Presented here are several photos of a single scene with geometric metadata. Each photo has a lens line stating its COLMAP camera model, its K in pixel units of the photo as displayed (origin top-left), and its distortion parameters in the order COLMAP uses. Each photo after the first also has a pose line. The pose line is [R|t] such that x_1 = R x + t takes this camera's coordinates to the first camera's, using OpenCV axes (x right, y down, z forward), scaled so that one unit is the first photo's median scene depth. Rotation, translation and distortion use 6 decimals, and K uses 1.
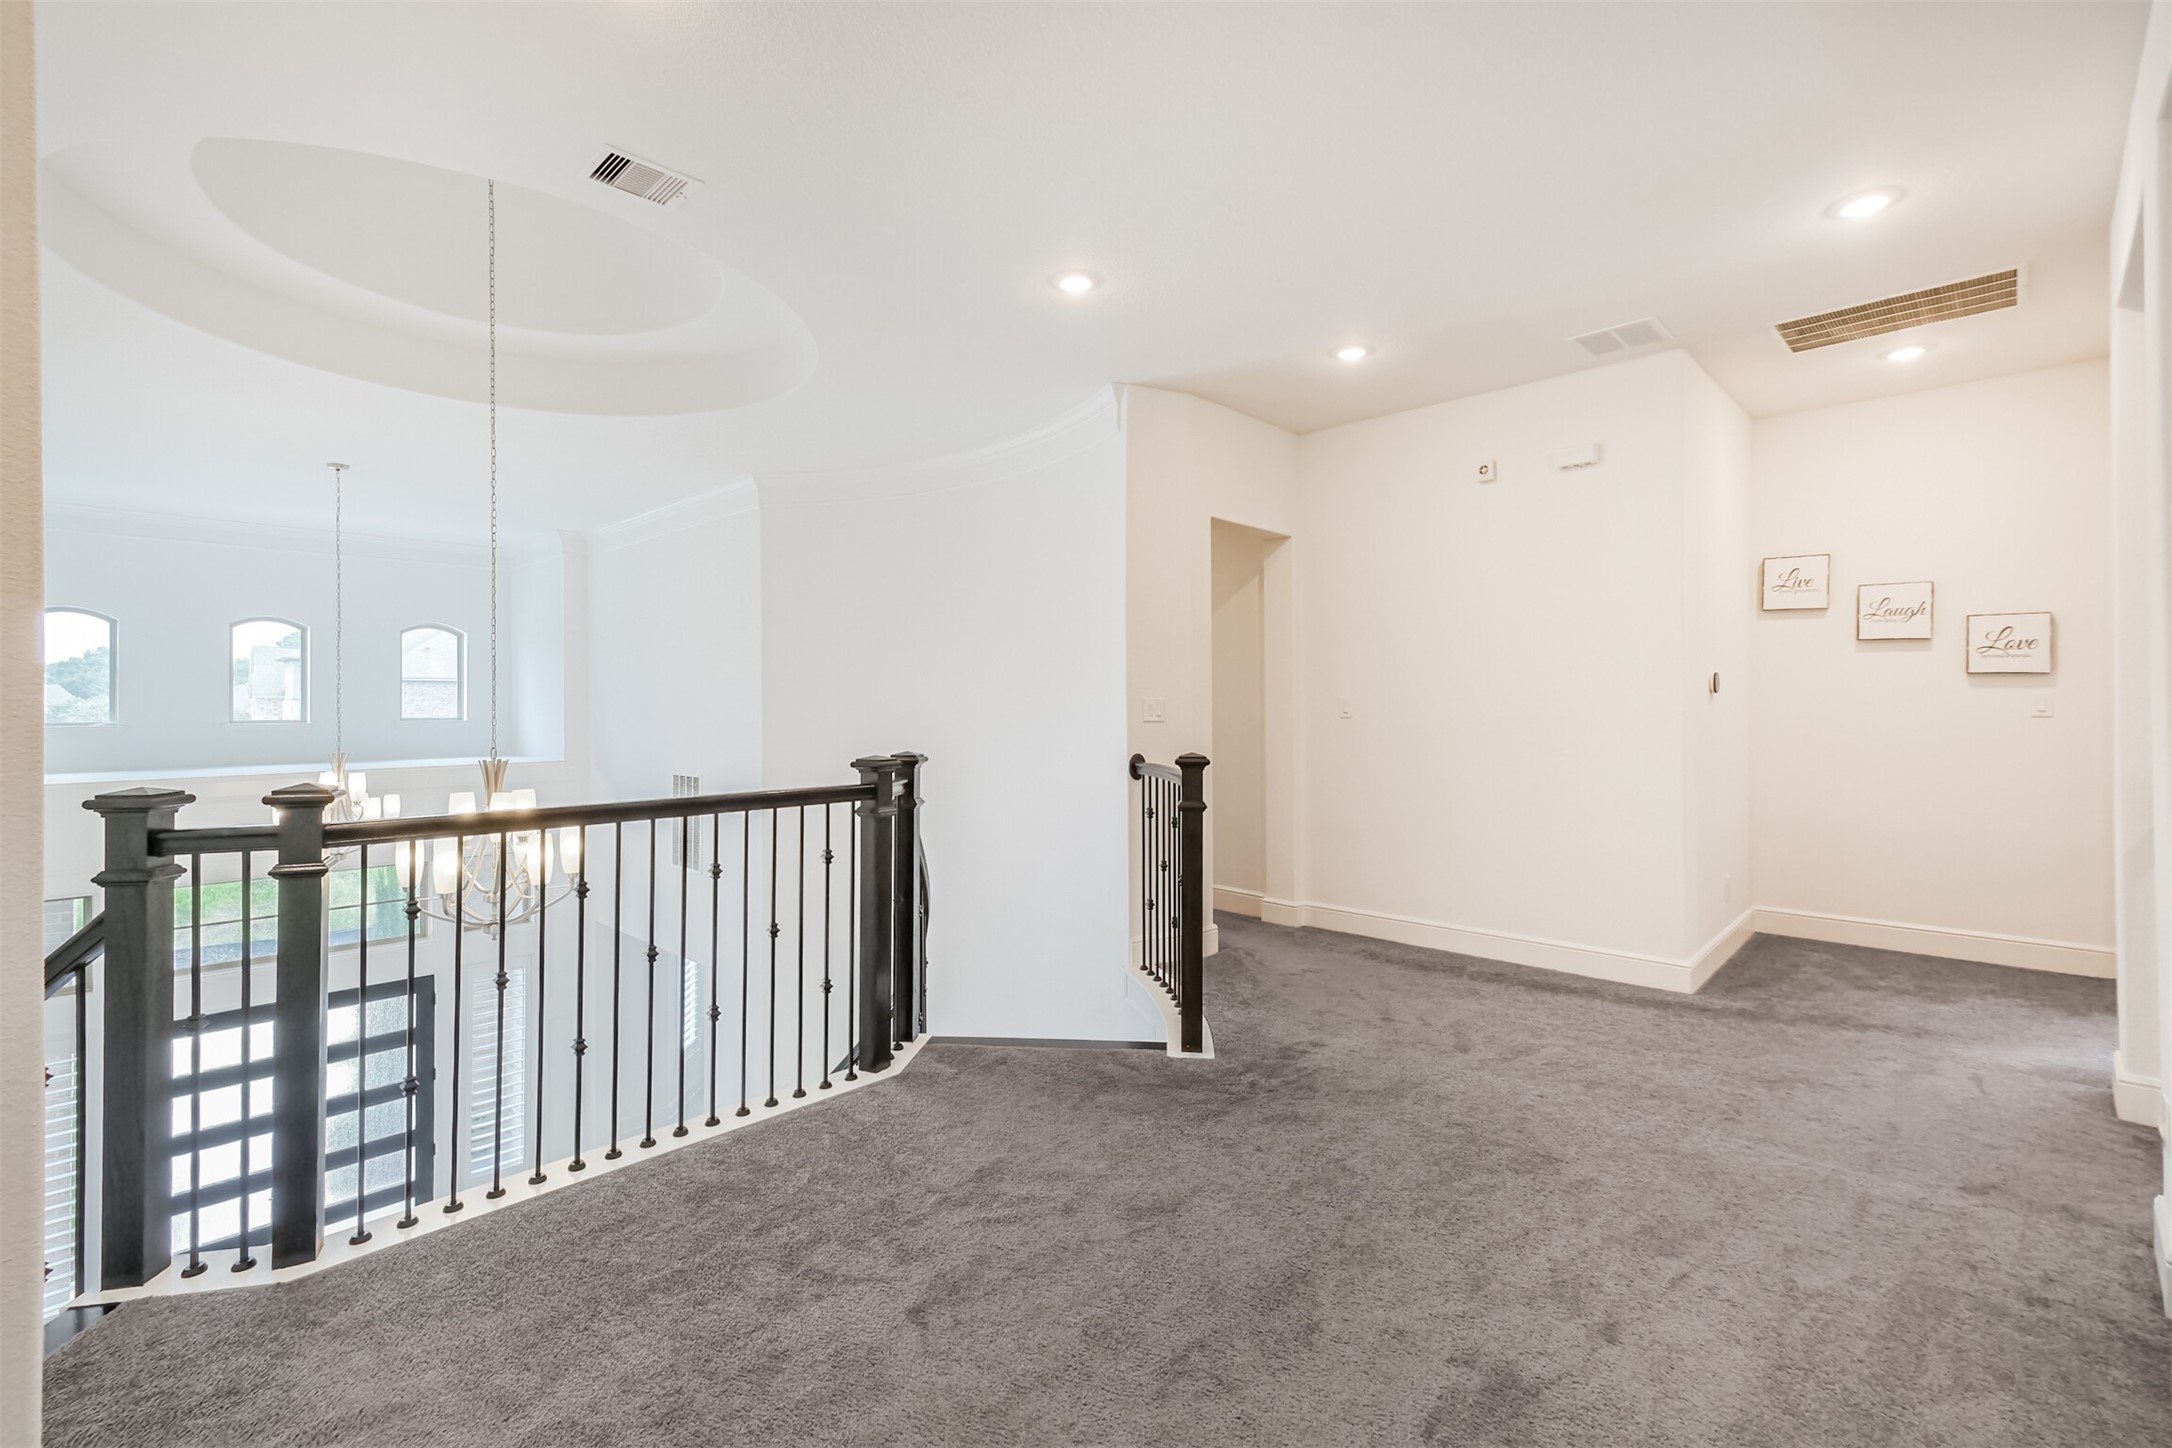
lens RADIAL K [[962.7, 0, 1092.3], [0, 962.7, 722.5], [0, 0, 1]] dist [-0.000586, 0.000098]
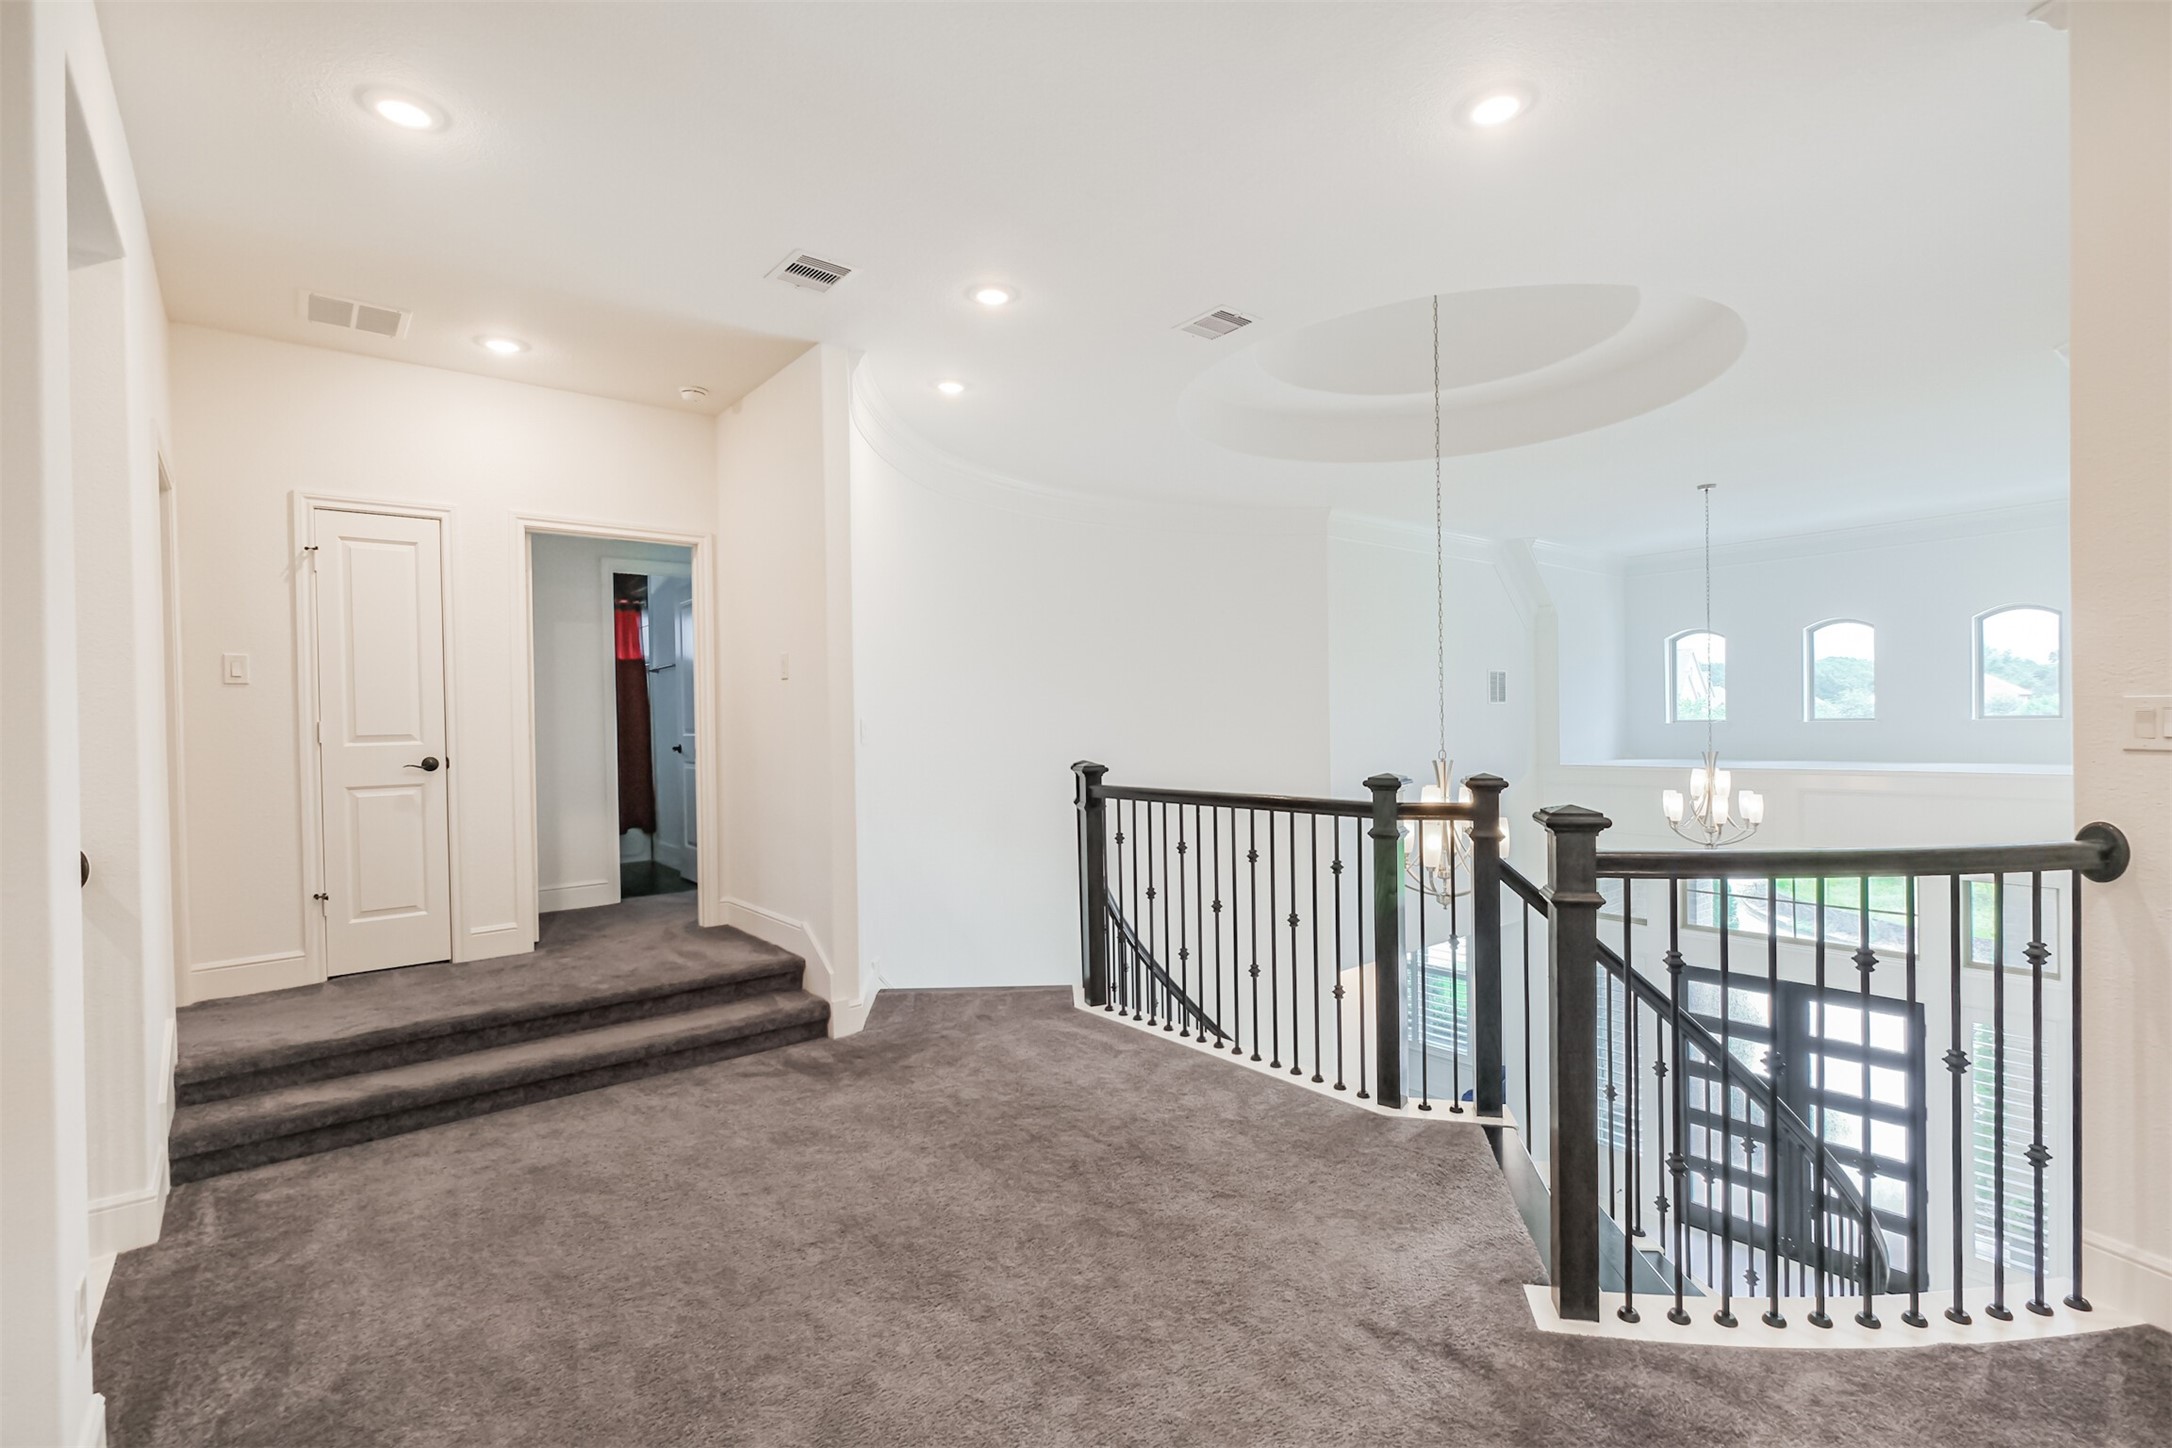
lens RADIAL K [[962.7, 0, 1092.3], [0, 962.7, 722.5], [0, 0, 1]] dist [-0.000586, 0.000098]
pose [[-0.144425, 0.002326, -0.989513, 0.693286], [0.007263, 0.999973, 0.001291, -0.017441], [0.989489, -0.007000, -0.144438, 0.774616]]
